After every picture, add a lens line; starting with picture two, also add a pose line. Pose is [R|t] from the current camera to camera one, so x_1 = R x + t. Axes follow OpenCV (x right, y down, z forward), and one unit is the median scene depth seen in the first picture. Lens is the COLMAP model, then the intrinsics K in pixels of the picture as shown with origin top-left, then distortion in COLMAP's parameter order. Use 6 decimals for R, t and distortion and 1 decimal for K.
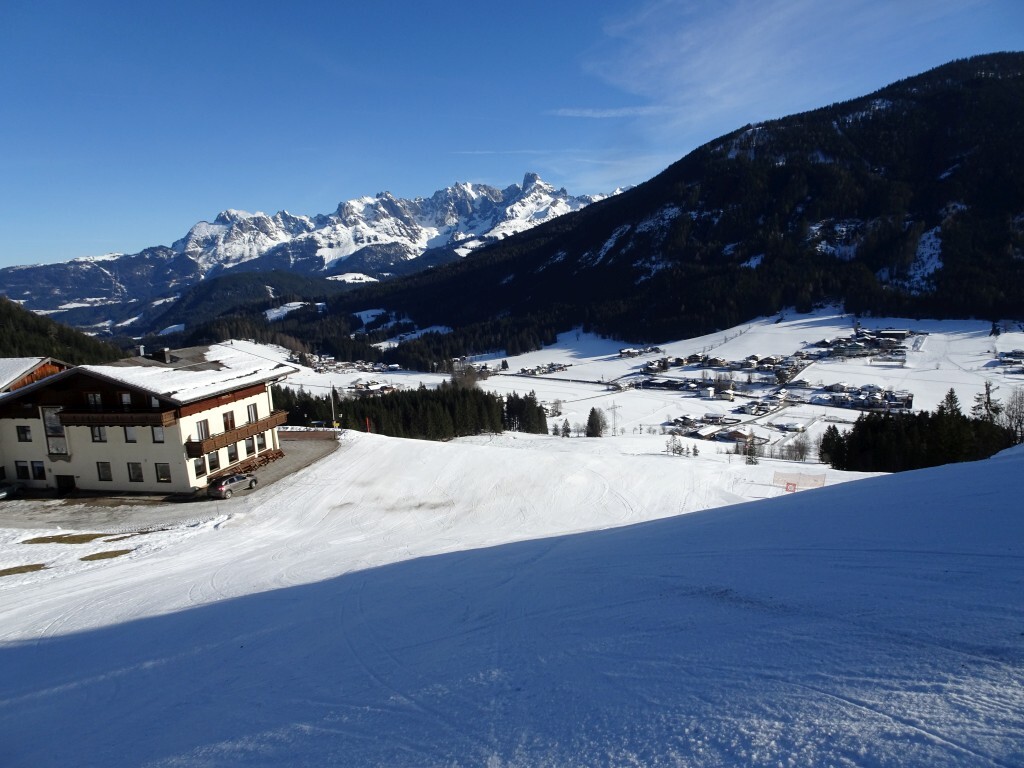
lens RADIAL K [[733.4, 0, 512.0], [0, 733.4, 384.0], [0, 0, 1]] dist [0.015719, -0.007098]
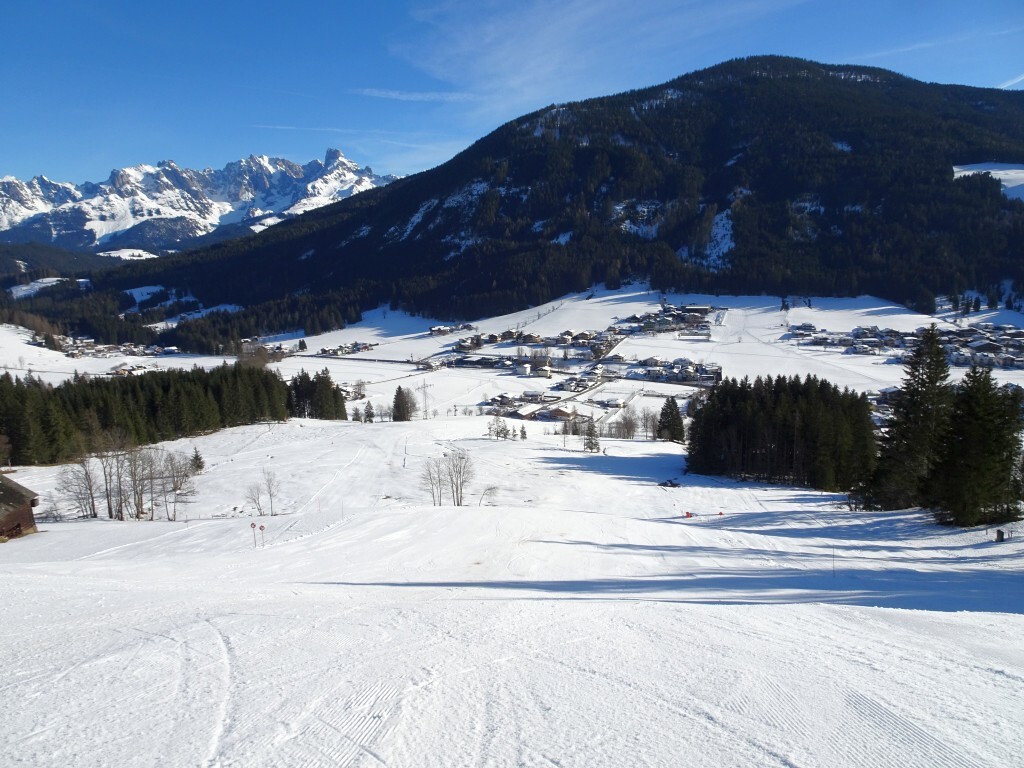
lens RADIAL K [[733.4, 0, 512.0], [0, 733.4, 384.0], [0, 0, 1]] dist [0.015719, -0.007098]
pose [[0.967257, -0.024646, 0.252601, 0.008530], [0.019384, 0.999541, 0.023299, 0.004605], [-0.253059, -0.017640, 0.967290, 0.057284]]
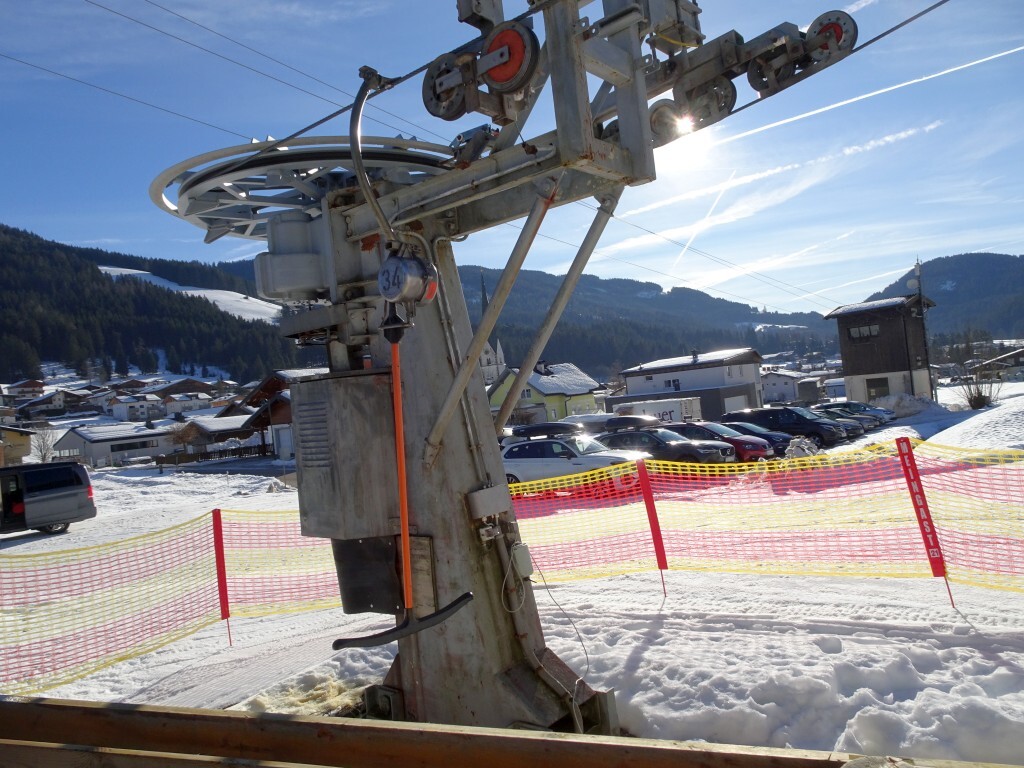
lens RADIAL K [[733.4, 0, 512.0], [0, 733.4, 384.0], [0, 0, 1]] dist [0.015719, -0.007098]
pose [[0.206053, 0.057309, 0.976861, 0.280228], [0.249396, 0.962241, -0.109058, 0.048330], [-0.946226, 0.266097, 0.183980, 0.356569]]
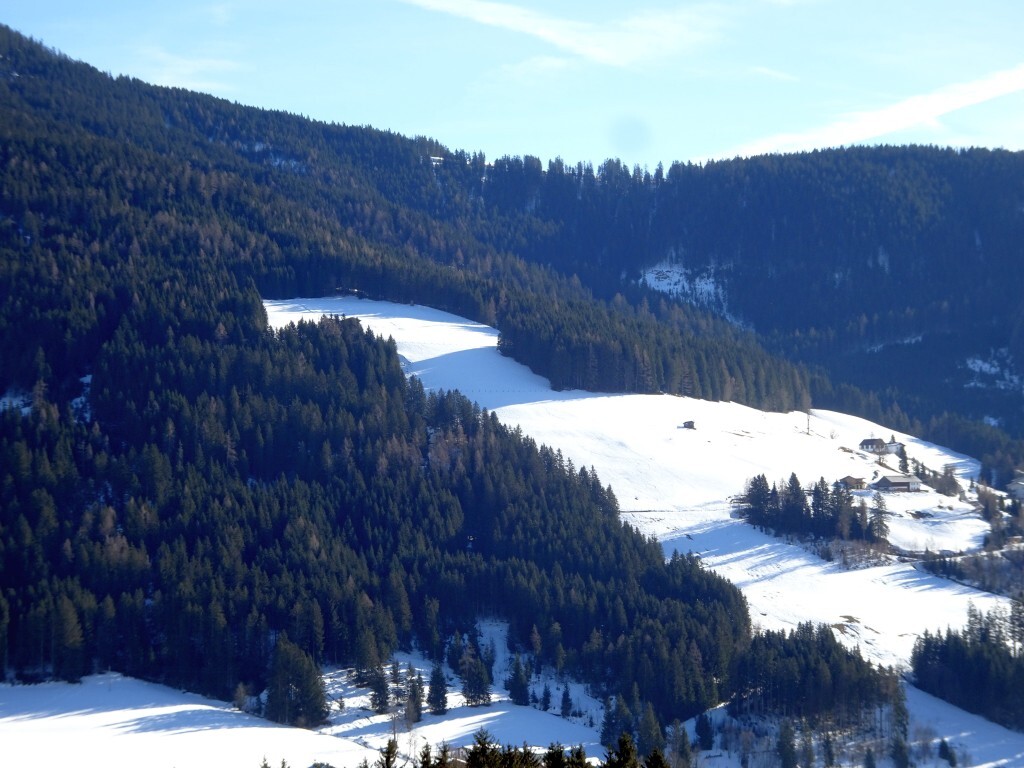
lens RADIAL K [[2647.7, 0, 512.0], [0, 2647.7, 384.0], [0, 0, 1]] dist [-0.098377, 0.098980]
pose [[0.602555, 0.086875, 0.793335, -0.001614], [0.115205, 0.974178, -0.194179, 0.019018], [-0.789718, 0.208400, 0.576987, 0.130578]]
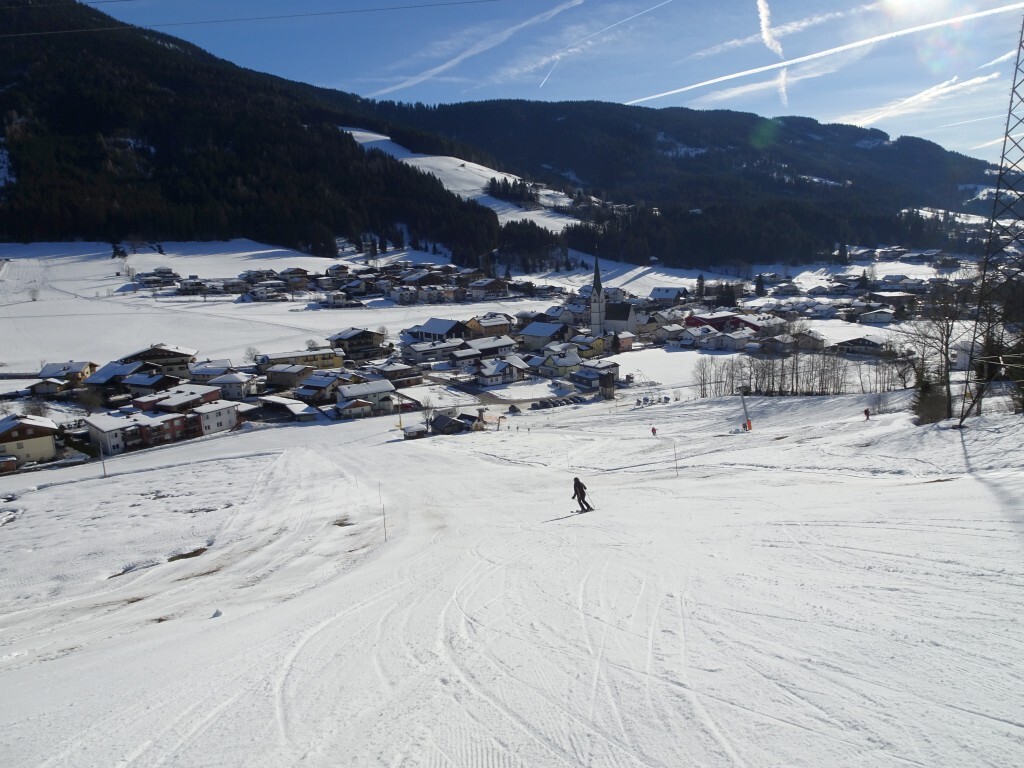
lens RADIAL K [[733.4, 0, 512.0], [0, 733.4, 384.0], [0, 0, 1]] dist [0.015719, -0.007098]
pose [[0.457377, -0.125331, 0.880397, 0.163297], [0.151381, 0.986542, 0.061798, 0.034128], [-0.876293, 0.105010, 0.470194, 0.285883]]
